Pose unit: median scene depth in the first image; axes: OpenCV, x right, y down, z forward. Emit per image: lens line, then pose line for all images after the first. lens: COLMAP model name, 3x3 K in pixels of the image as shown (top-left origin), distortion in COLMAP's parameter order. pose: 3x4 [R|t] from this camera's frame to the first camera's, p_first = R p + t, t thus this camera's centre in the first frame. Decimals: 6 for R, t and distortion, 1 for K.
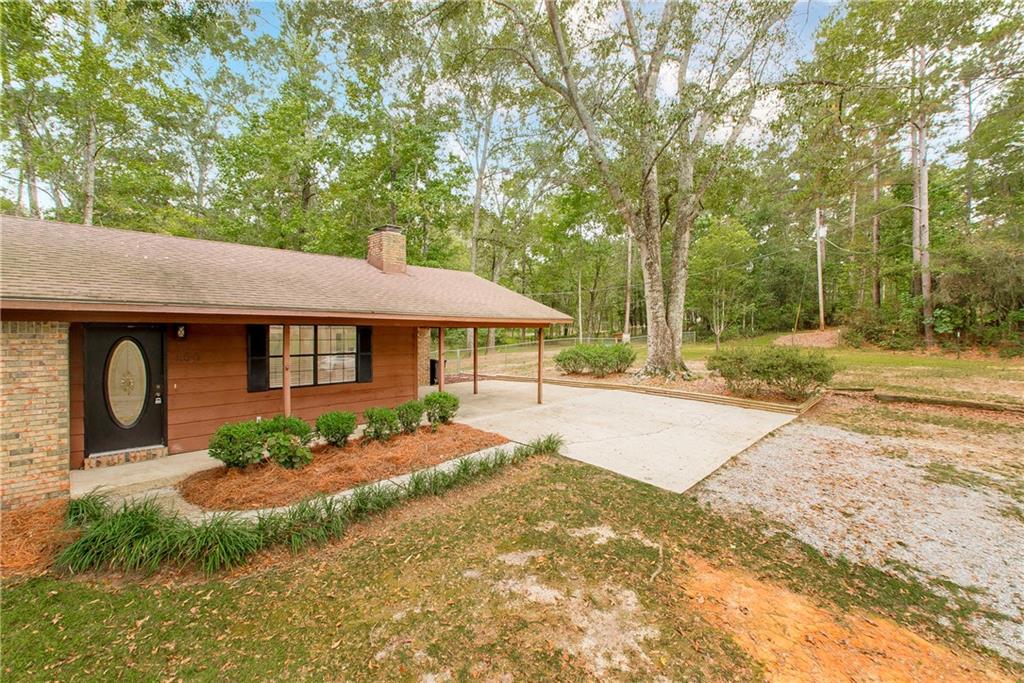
lens RADIAL K [[444.8, 0, 513.3], [0, 444.8, 336.9], [0, 0, 1]] dist [0.002051, -0.000869]
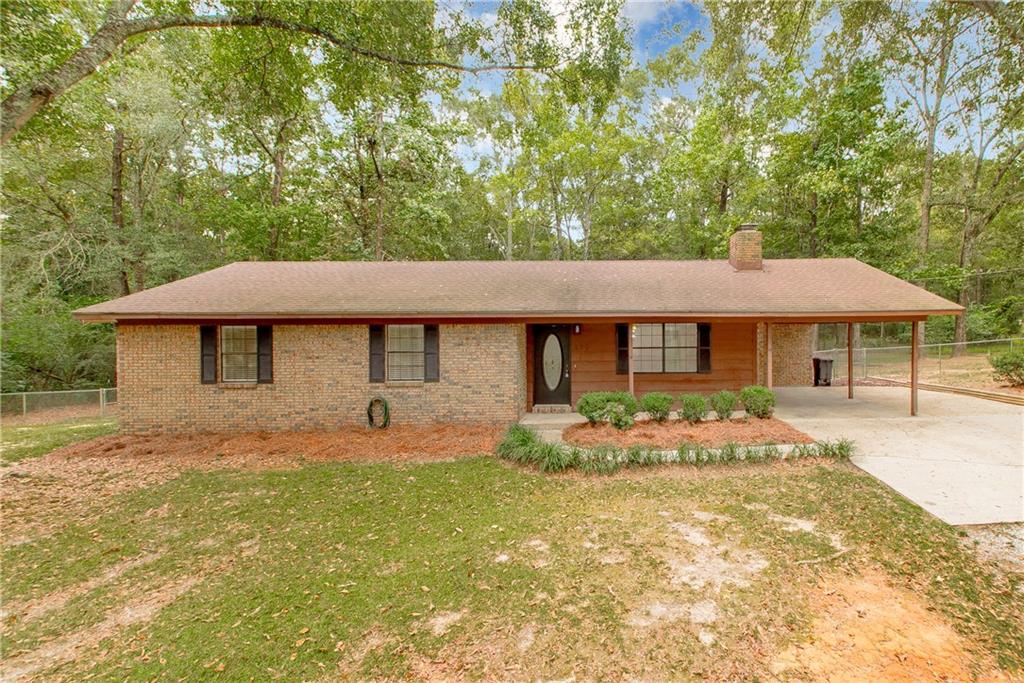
lens RADIAL K [[413.6, 0, 515.3], [0, 413.6, 339.8], [0, 0, 1]] dist [-0.002386, -0.000891]
pose [[0.647317, 0.014168, -0.762089, 0.352192], [-0.002637, 0.999863, 0.016348, 0.004608], [0.762217, -0.008572, 0.647265, -0.070845]]
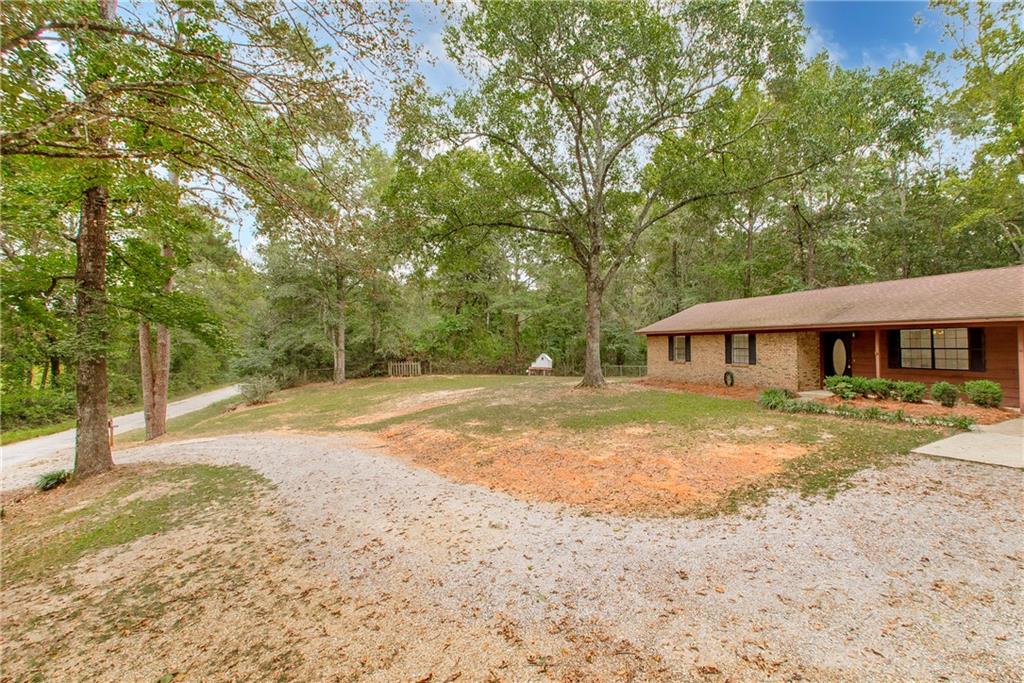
lens RADIAL K [[413.6, 0, 513.5], [0, 413.6, 341.2], [0, 0, 1]] dist [-0.002386, -0.000891]
pose [[-0.492013, 0.018213, -0.870398, 3.427067], [0.021005, 0.999738, 0.009046, -0.061786], [0.870335, -0.013832, -0.492267, 1.063896]]
